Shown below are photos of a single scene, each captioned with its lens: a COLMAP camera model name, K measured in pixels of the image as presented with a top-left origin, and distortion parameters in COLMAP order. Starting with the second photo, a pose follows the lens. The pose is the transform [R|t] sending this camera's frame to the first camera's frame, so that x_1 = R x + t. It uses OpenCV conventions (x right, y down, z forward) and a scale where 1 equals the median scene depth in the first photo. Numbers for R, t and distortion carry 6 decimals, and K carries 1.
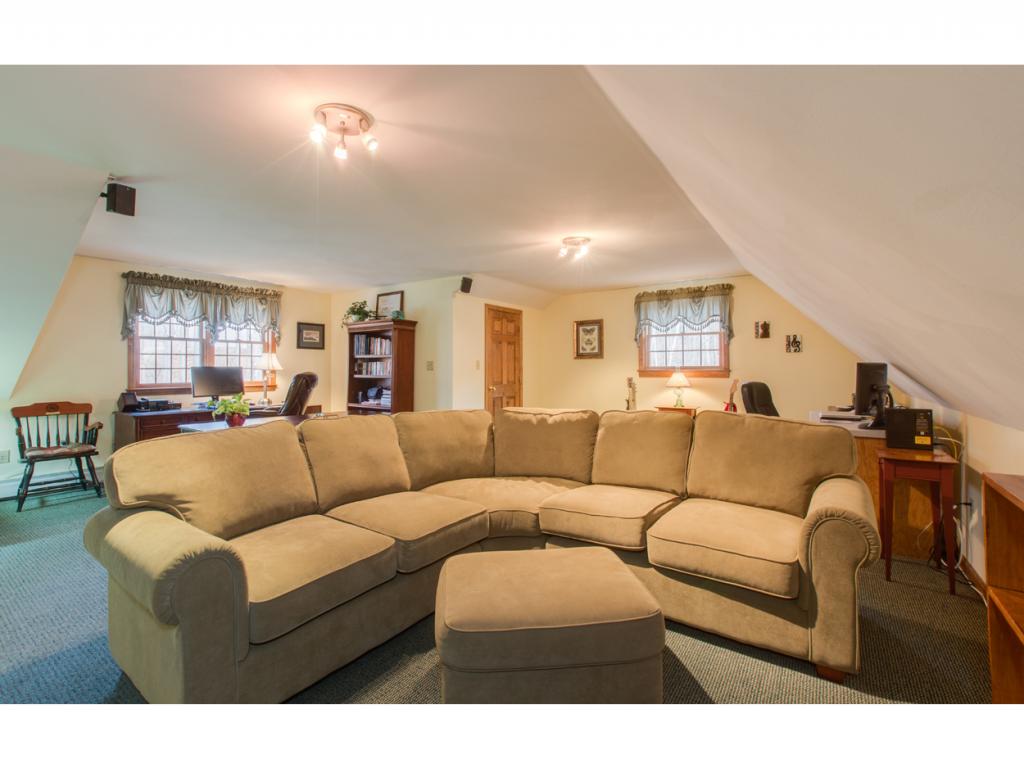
lens RADIAL K [[455.4, 0, 513.3], [0, 455.4, 361.4], [0, 0, 1]] dist [0.000032, 0.000499]
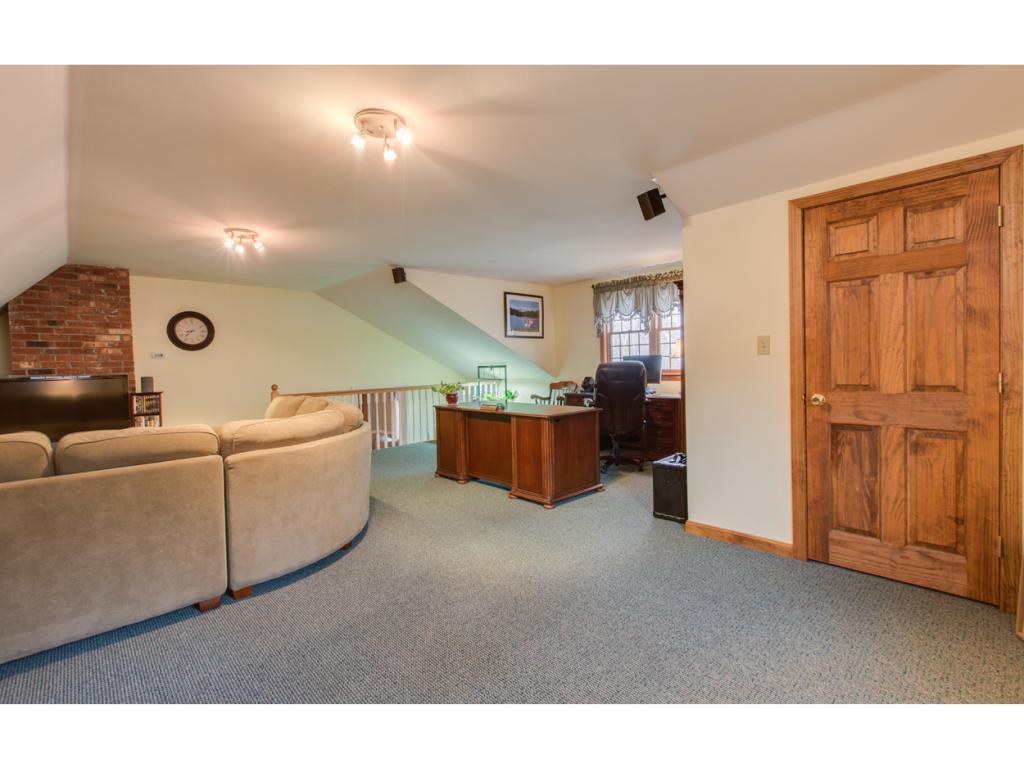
lens RADIAL K [[468.2, 0, 510.3], [0, 468.2, 375.8], [0, 0, 1]] dist [-0.001268, -0.000047]
pose [[-0.211591, 0.034795, -0.976739, 0.469867], [0.043493, 0.998711, 0.026155, 0.016577], [0.976390, -0.036947, -0.212832, 0.904954]]
